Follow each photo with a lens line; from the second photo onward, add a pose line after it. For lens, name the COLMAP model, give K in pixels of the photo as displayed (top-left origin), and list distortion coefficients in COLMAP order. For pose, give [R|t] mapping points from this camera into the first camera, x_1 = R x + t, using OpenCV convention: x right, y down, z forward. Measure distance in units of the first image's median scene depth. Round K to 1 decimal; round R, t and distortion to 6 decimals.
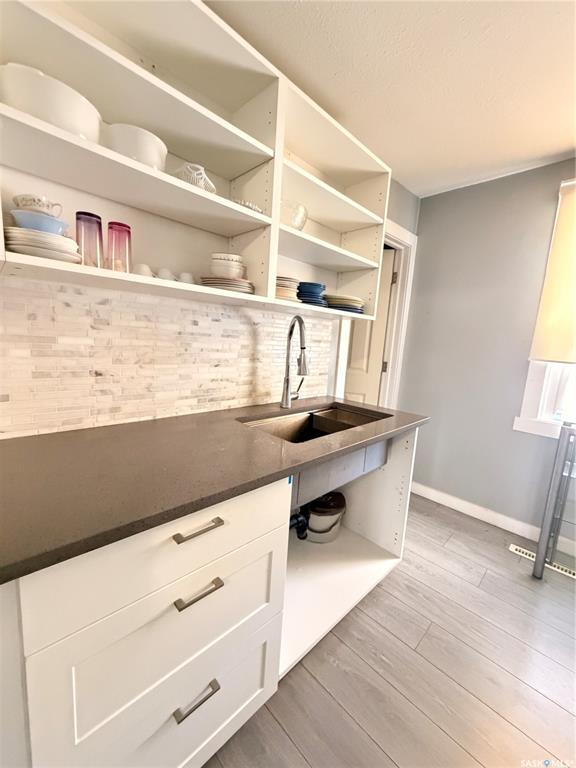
lens RADIAL K [[308.0, 0, 289.6], [0, 308.0, 380.9], [0, 0, 1]] dist [0.000390, 0.000319]
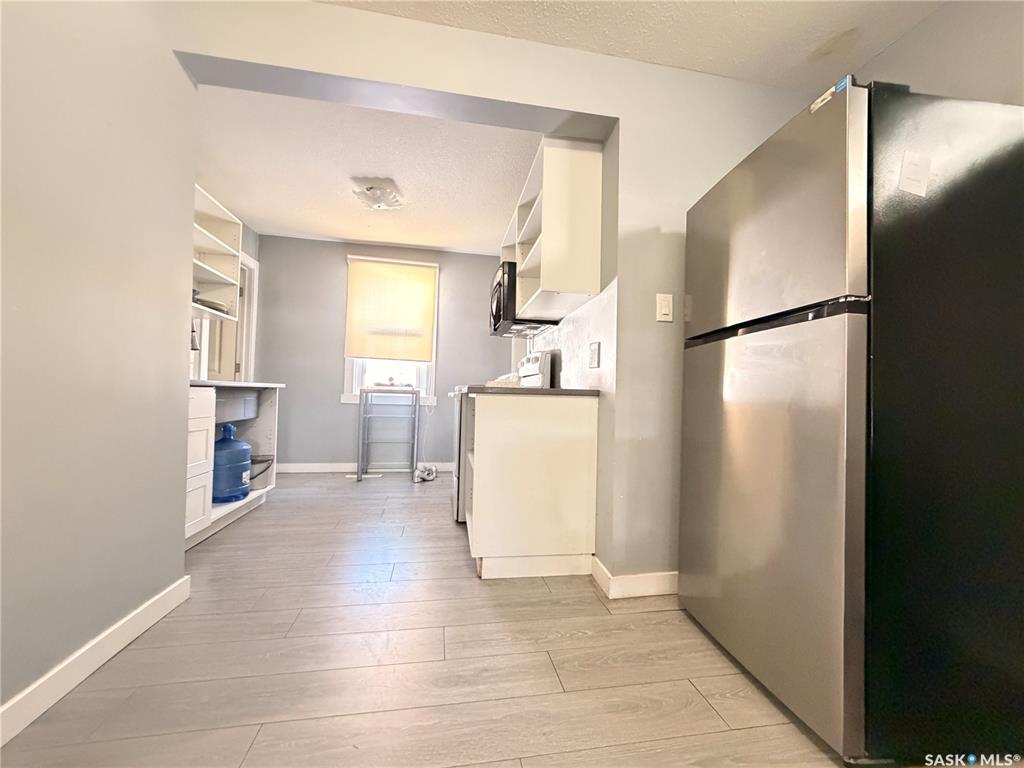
lens RADIAL K [[410.6, 0, 512.6], [0, 410.6, 384.3], [0, 0, 1]] dist [0.000390, 0.000319]
pose [[0.567276, -0.029803, 0.822988, -0.508613], [0.130116, 0.990036, -0.053835, 0.319803], [-0.813184, 0.137624, 0.565502, -0.934981]]
